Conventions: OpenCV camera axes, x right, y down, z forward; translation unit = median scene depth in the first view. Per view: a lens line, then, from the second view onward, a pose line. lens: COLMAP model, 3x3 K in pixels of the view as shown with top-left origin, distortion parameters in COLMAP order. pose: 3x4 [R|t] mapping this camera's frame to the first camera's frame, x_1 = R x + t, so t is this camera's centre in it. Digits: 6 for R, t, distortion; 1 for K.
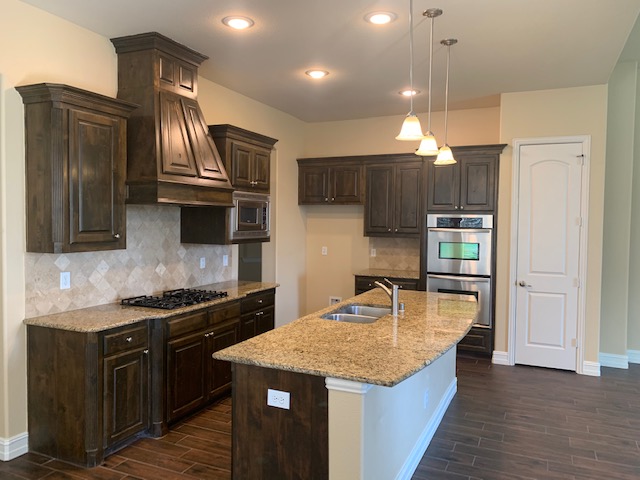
lens RADIAL K [[482.4, 0, 320.0], [0, 482.4, 240.0], [0, 0, 1]] dist [-0.002885, -0.001625]
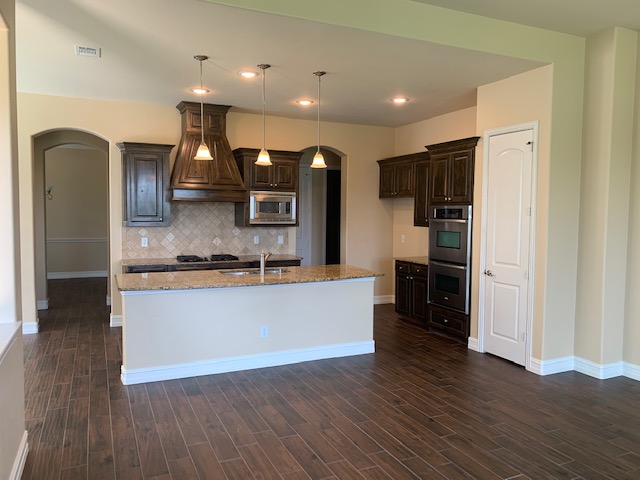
lens RADIAL K [[482.4, 0, 320.0], [0, 482.4, 240.0], [0, 0, 1]] dist [-0.002885, -0.001625]
pose [[0.767910, 0.036846, -0.639497, 0.824021], [-0.030402, 0.999316, 0.021072, 0.010758], [0.639836, 0.003261, 0.768504, -0.005412]]
